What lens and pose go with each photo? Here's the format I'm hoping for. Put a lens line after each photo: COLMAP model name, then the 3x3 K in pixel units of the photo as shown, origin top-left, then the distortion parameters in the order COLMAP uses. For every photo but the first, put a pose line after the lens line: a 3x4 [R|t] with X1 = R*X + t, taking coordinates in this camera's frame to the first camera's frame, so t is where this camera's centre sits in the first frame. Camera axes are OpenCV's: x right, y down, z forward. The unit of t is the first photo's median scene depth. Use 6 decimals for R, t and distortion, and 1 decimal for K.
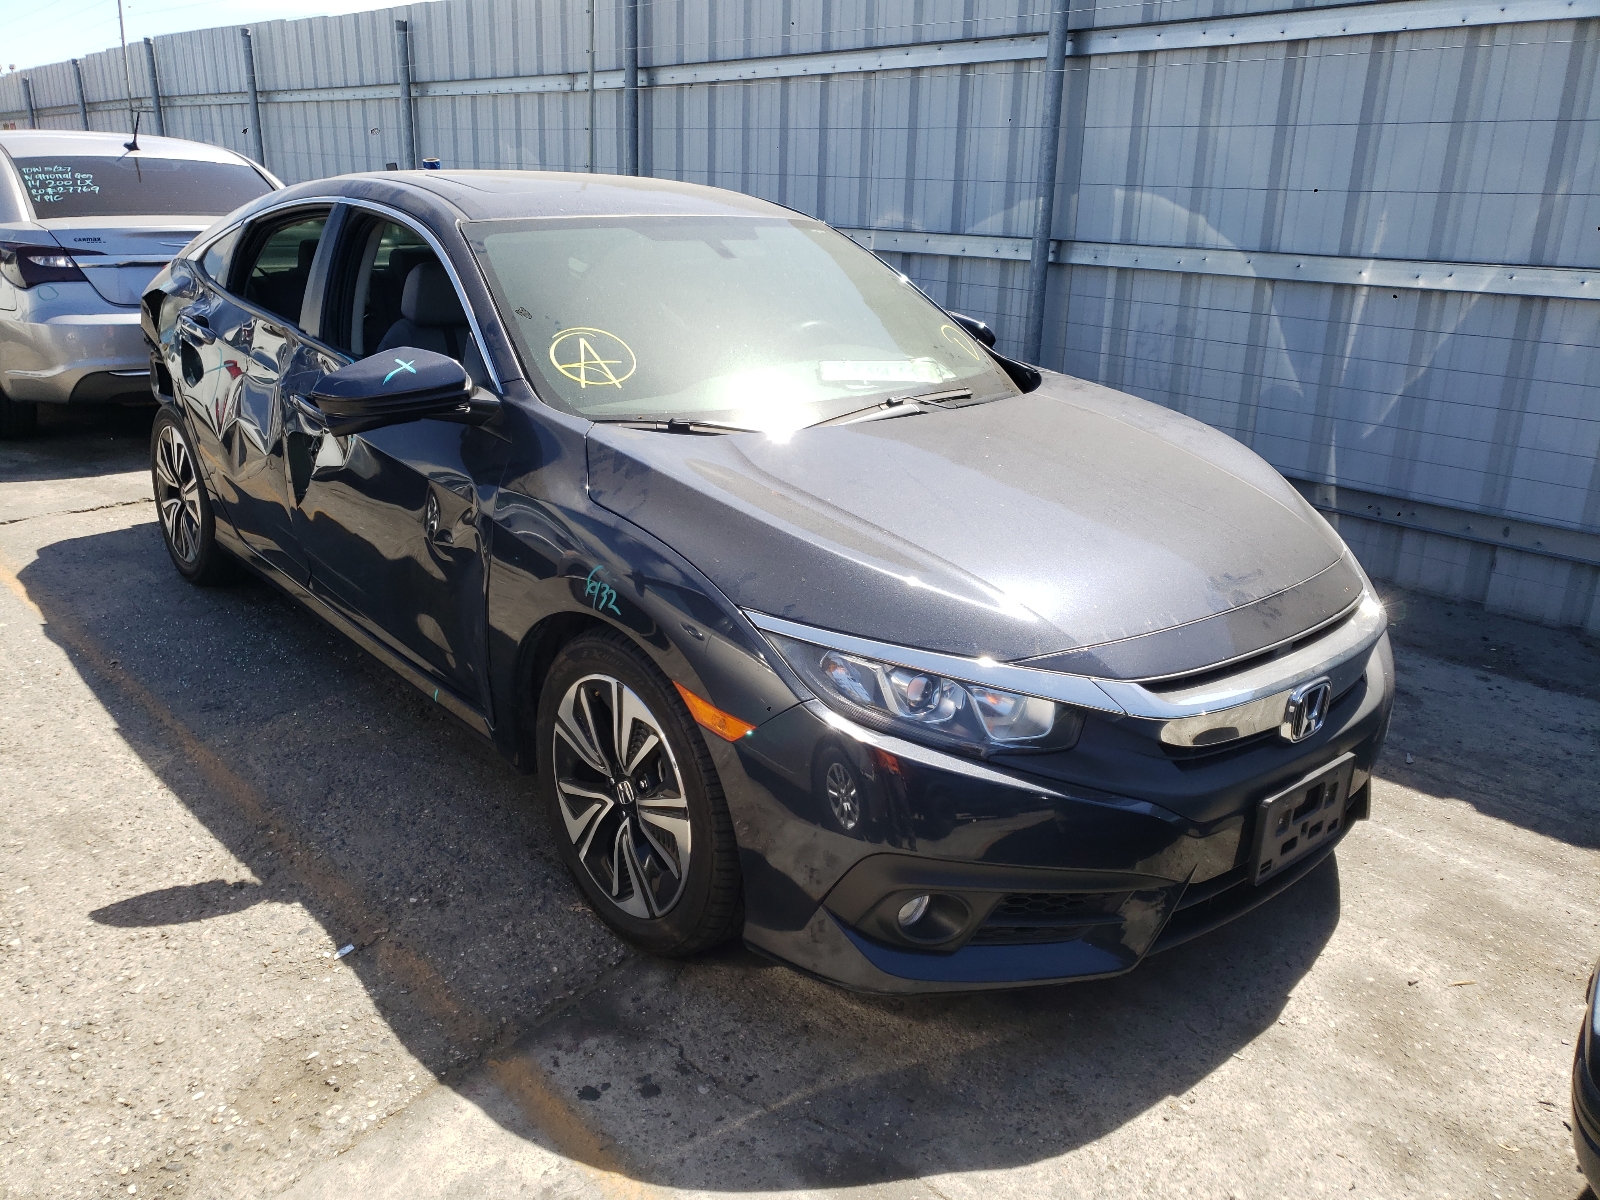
lens RADIAL K [[1252.6, 0, 791.6], [0, 1252.6, 605.7], [0, 0, 1]] dist [0.023763, 0.013928]
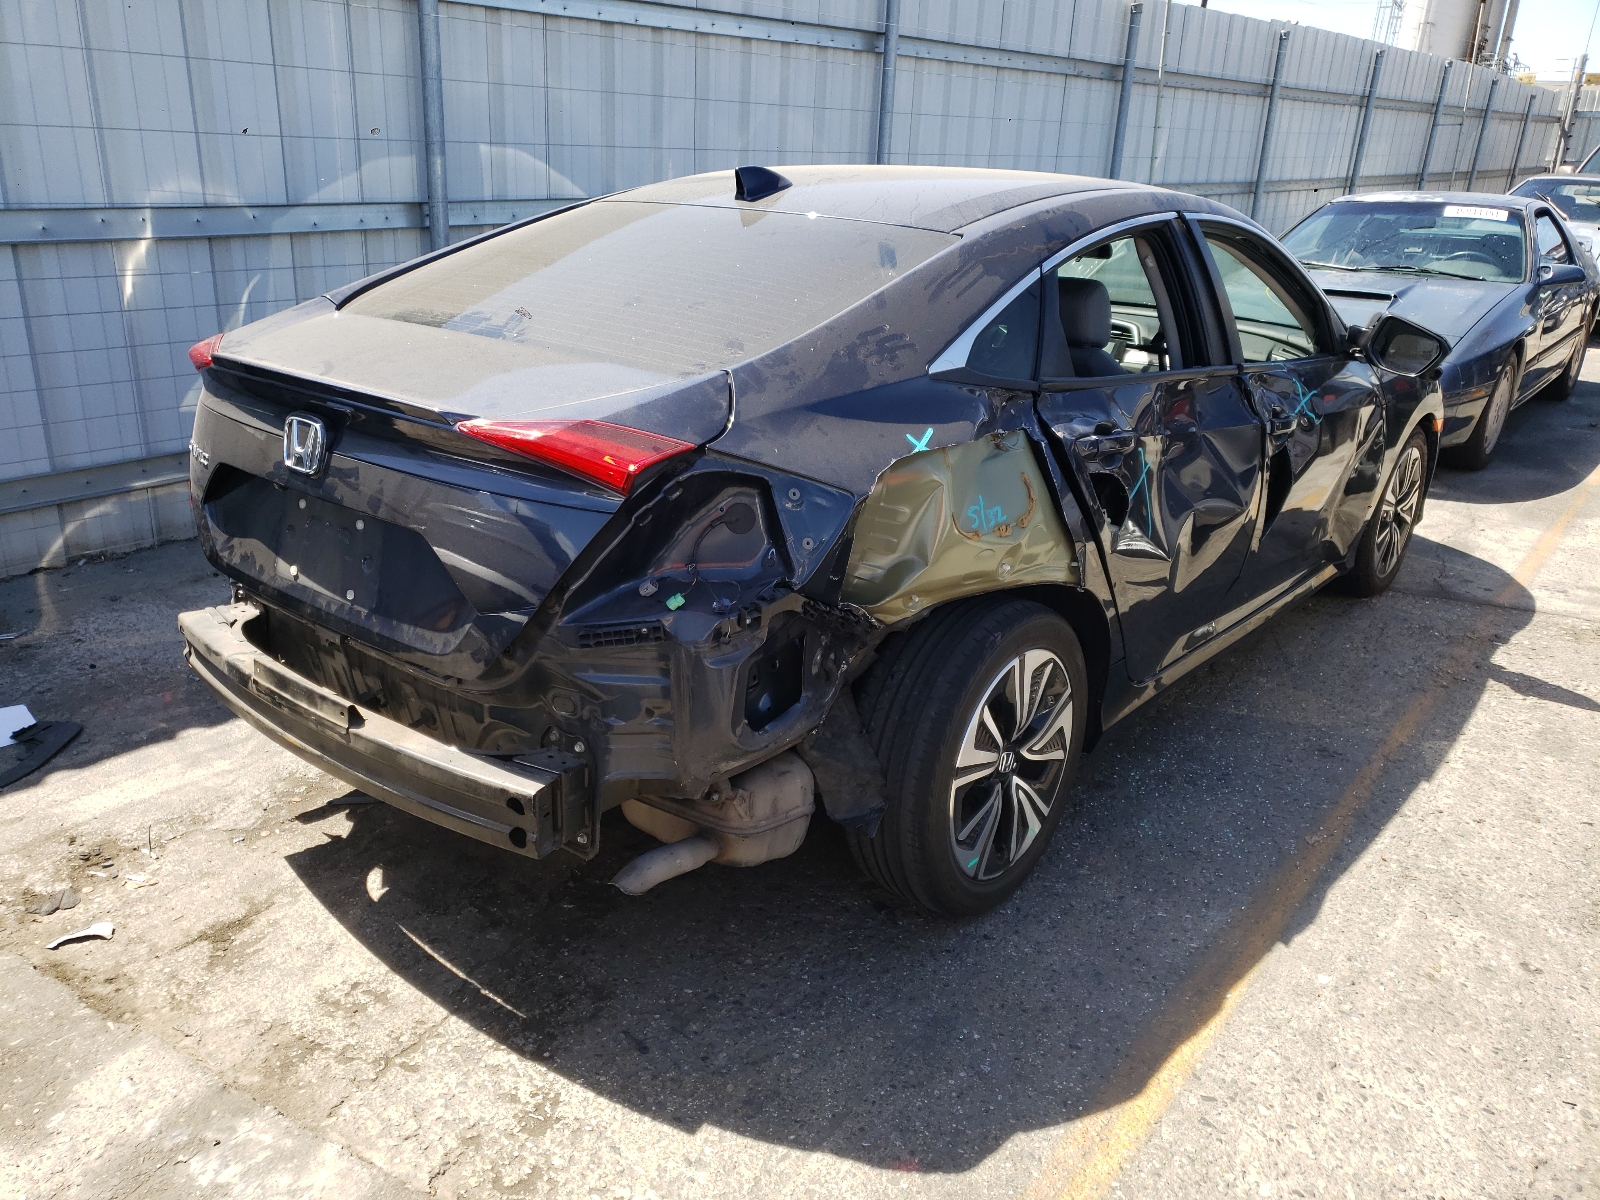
lens RADIAL K [[1252.6, 0, 788.7], [0, 1252.6, 598.4], [0, 0, 1]] dist [0.023763, 0.013928]
pose [[-0.175203, -0.369149, 0.912706, -1.245187], [0.284492, 0.868516, 0.405887, -0.538467], [-0.942533, 0.330771, -0.047146, 1.422644]]
